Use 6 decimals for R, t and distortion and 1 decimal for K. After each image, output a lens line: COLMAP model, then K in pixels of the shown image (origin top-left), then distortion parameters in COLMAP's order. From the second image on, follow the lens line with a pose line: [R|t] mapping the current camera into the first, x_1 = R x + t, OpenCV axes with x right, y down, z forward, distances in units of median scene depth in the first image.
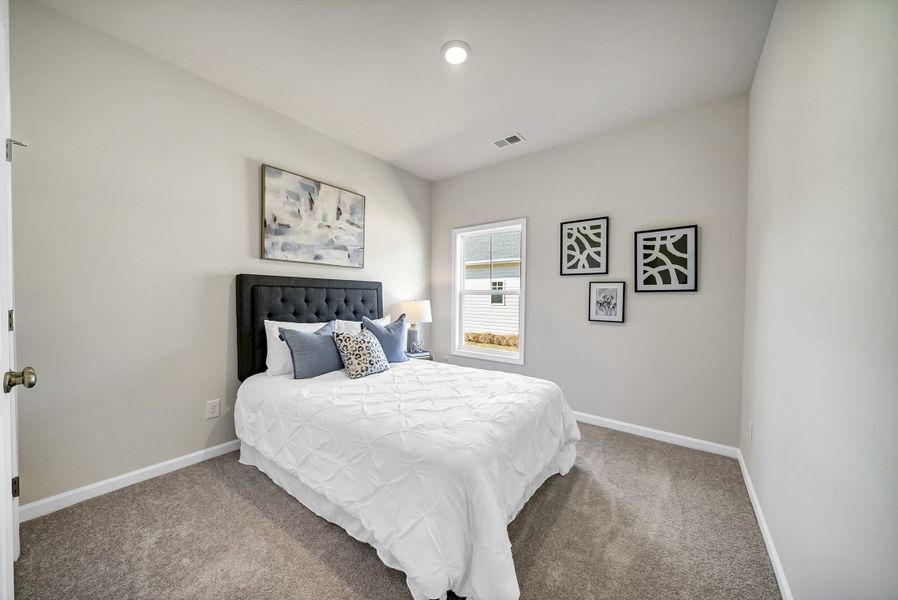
lens RADIAL K [[321.7, 0, 450.7], [0, 321.7, 299.7], [0, 0, 1]] dist [0.002076, 0.000063]
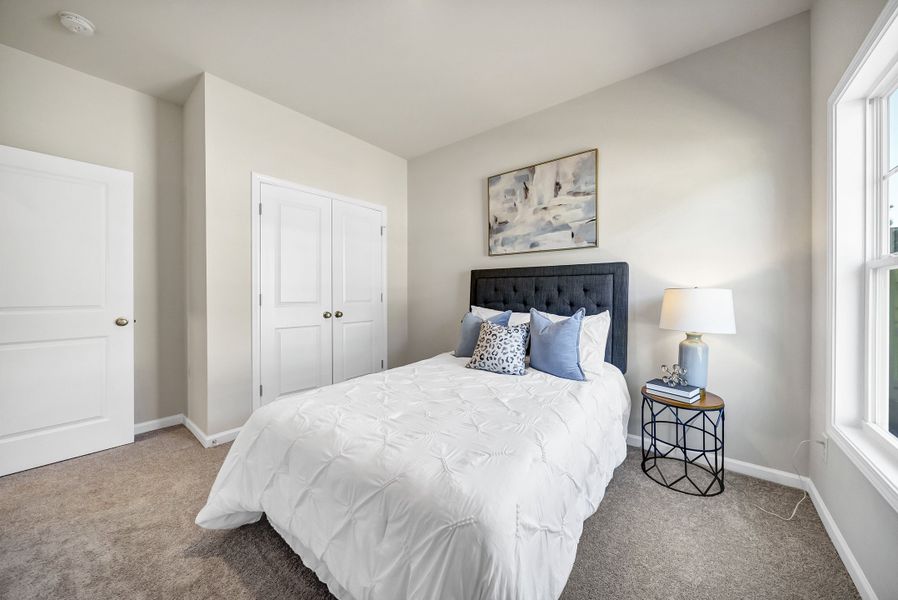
lens RADIAL K [[321.7, 0, 448.7], [0, 321.7, 292.9], [0, 0, 1]] dist [0.002076, 0.000063]
pose [[-0.055578, -0.003456, -0.998448, 0.554717], [-0.008226, 0.999962, -0.003004, 0.016190], [0.998420, 0.008046, -0.055604, 0.798799]]
